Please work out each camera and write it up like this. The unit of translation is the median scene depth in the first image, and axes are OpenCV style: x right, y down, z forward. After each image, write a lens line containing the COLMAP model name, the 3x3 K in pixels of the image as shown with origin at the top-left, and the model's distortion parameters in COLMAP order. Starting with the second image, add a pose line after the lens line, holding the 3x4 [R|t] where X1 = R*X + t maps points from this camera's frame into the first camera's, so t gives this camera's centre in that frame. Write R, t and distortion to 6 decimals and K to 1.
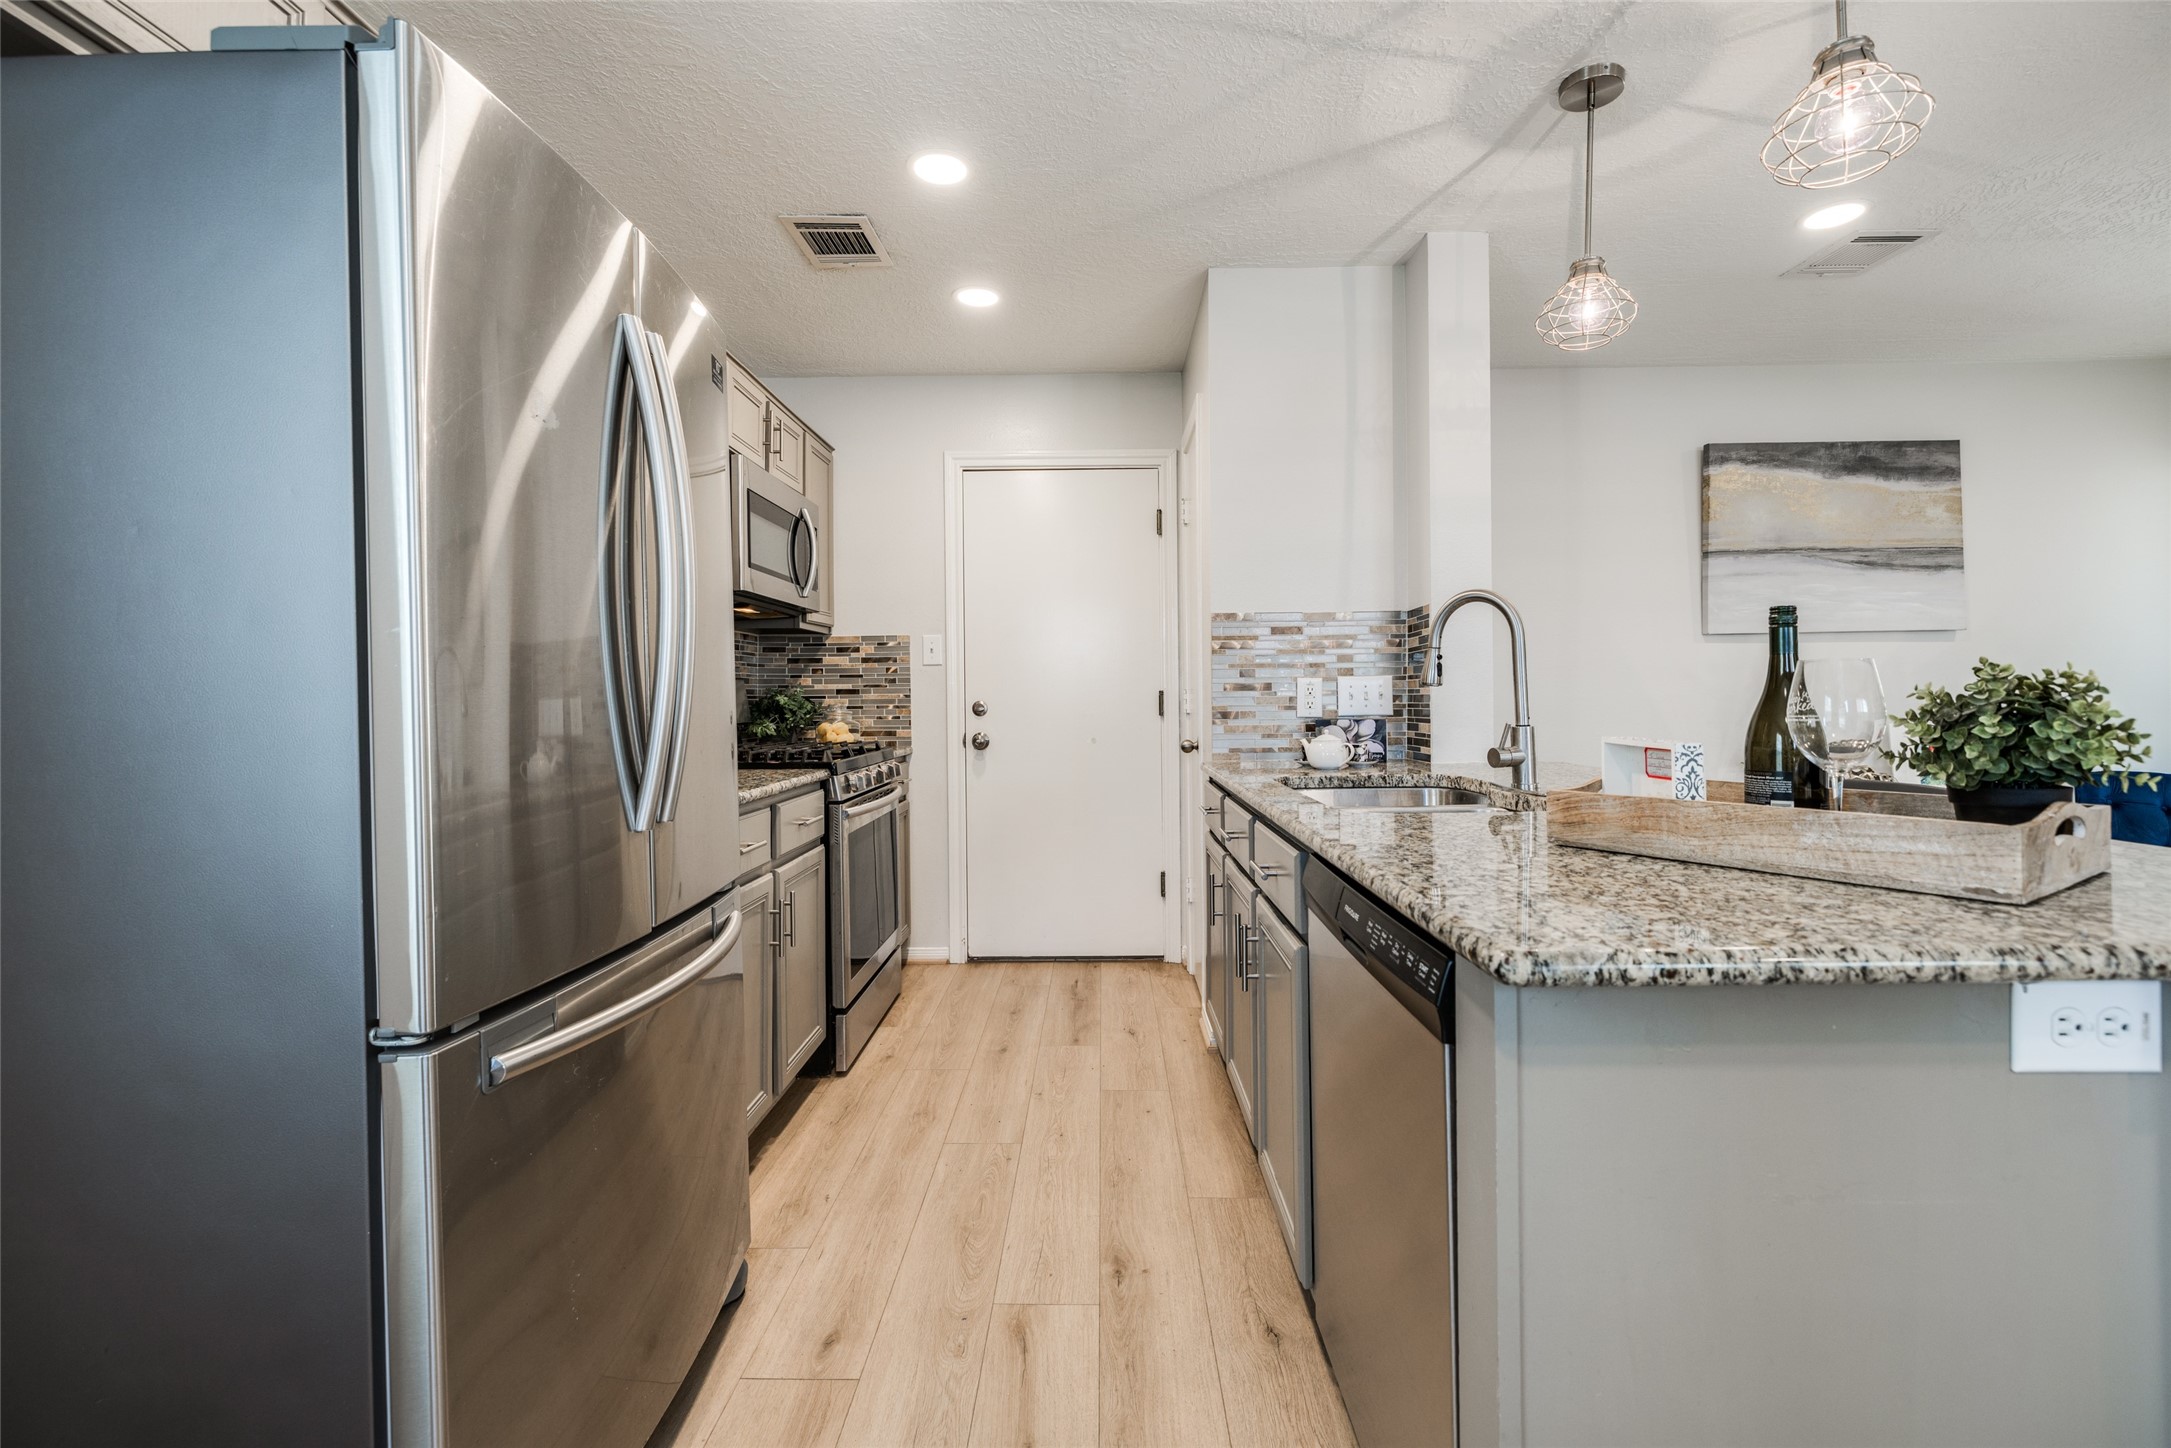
lens RADIAL K [[949.1, 0, 1110.9], [0, 949.1, 690.4], [0, 0, 1]] dist [0.003982, 0.001239]
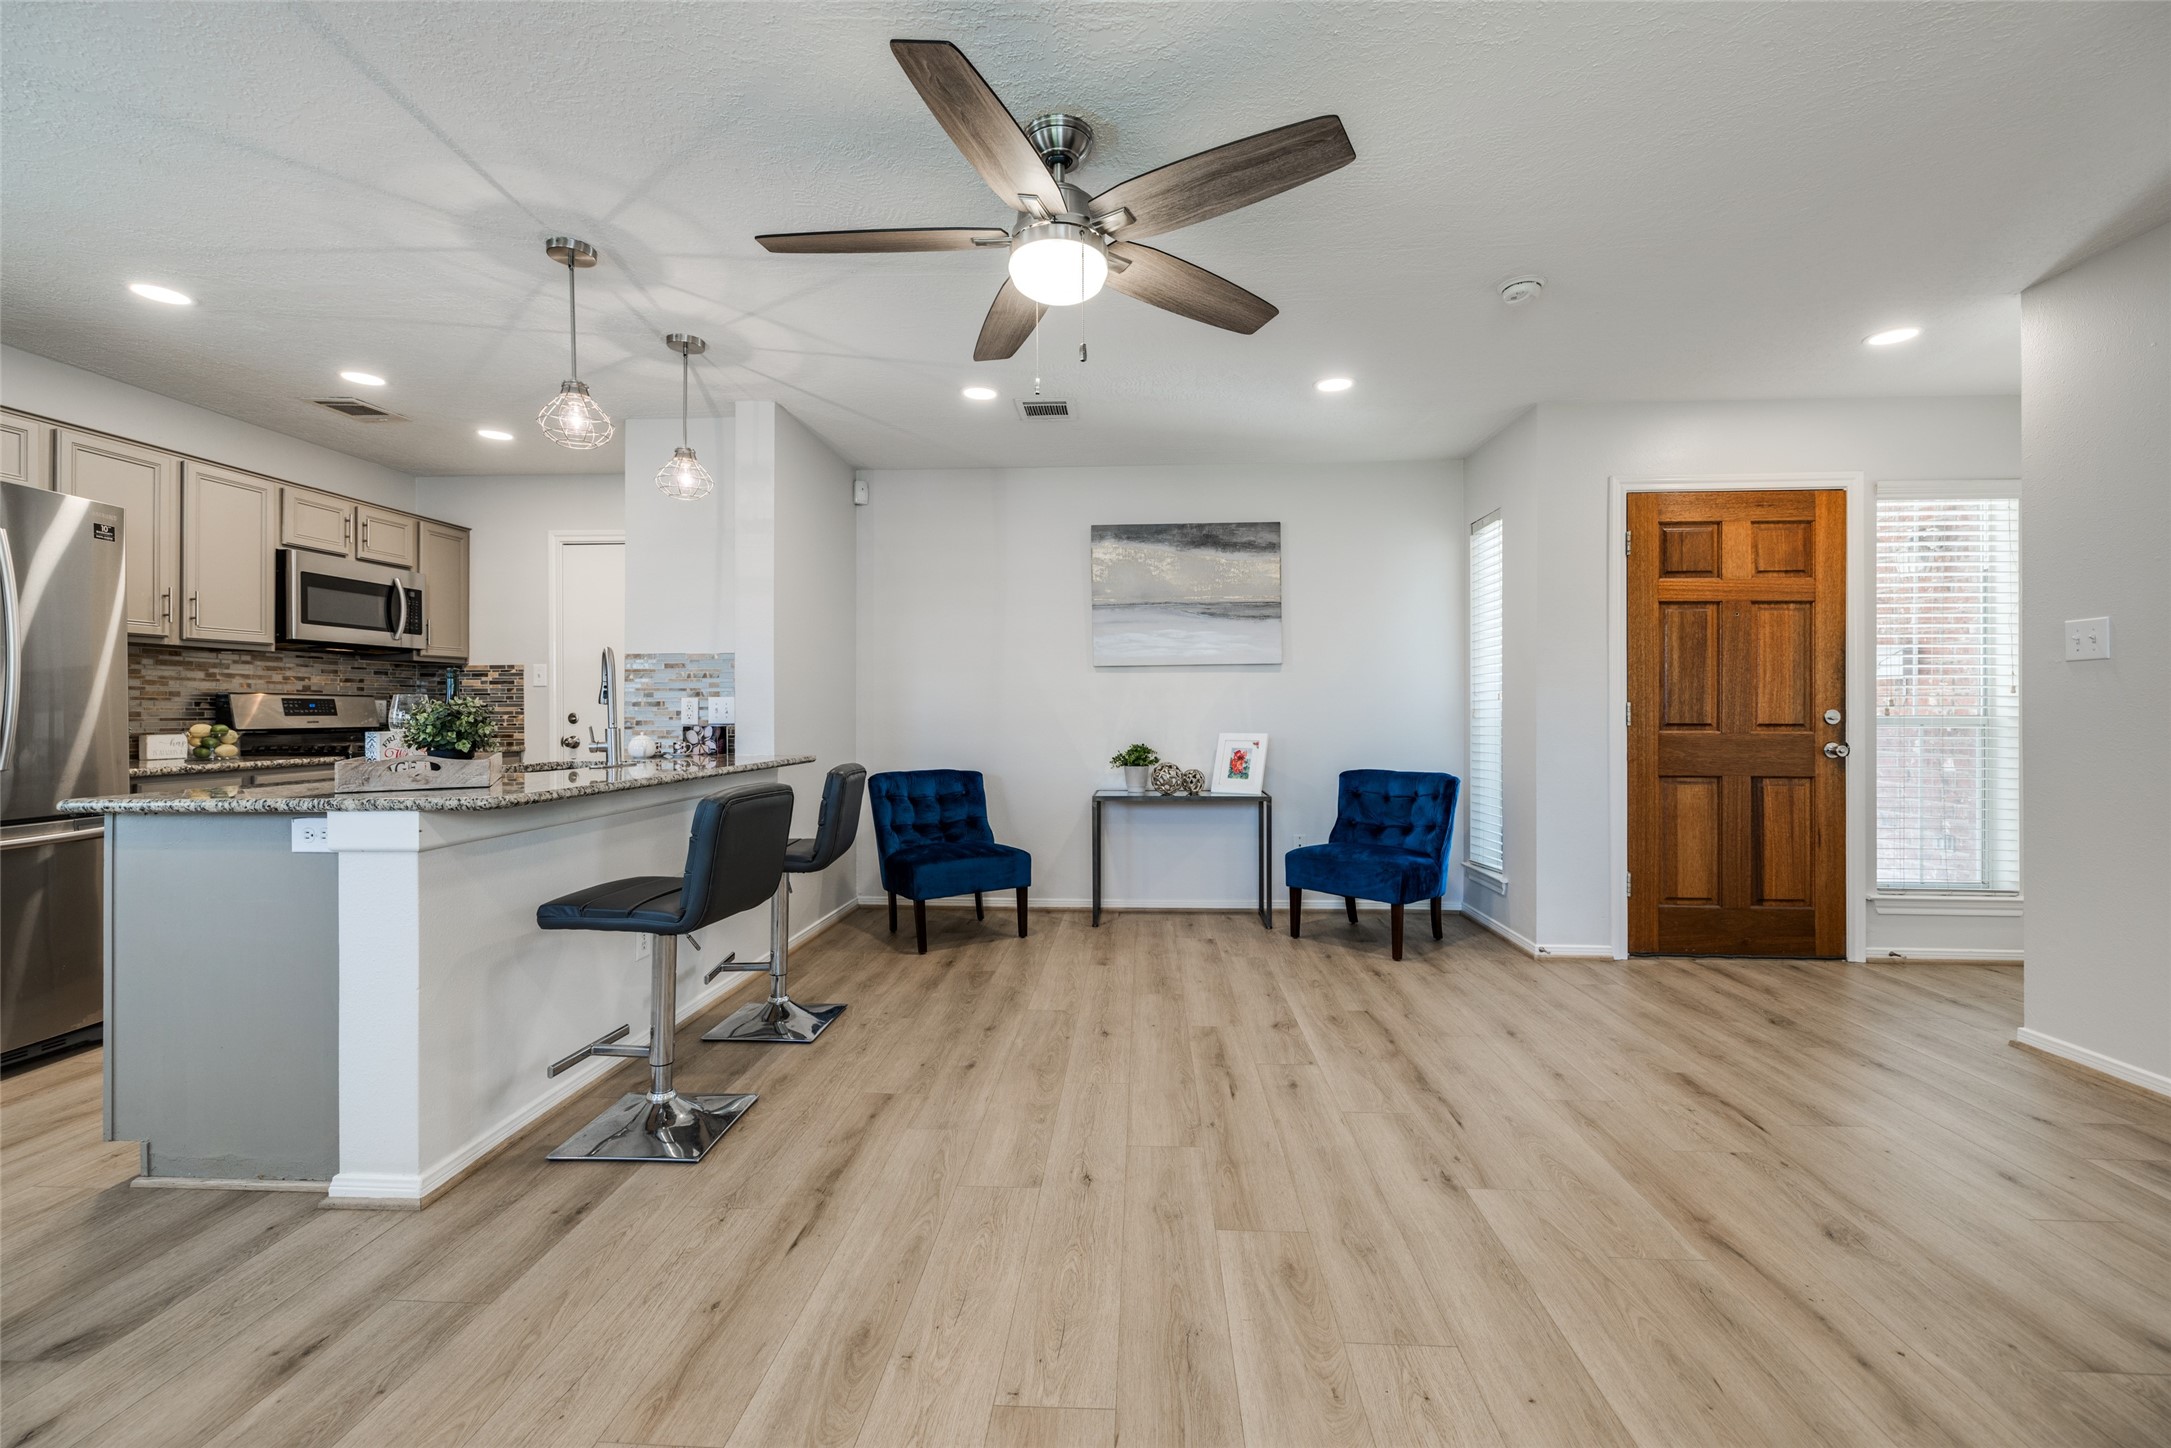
lens RADIAL K [[924.4, 0, 1103.1], [0, 924.4, 705.1], [0, 0, 1]] dist [0.009217, 0.000189]
pose [[0.999269, 0.004387, -0.037972, 0.905776], [-0.004368, 0.999990, 0.000582, -0.005603], [0.037974, -0.000416, 0.999279, -0.412603]]
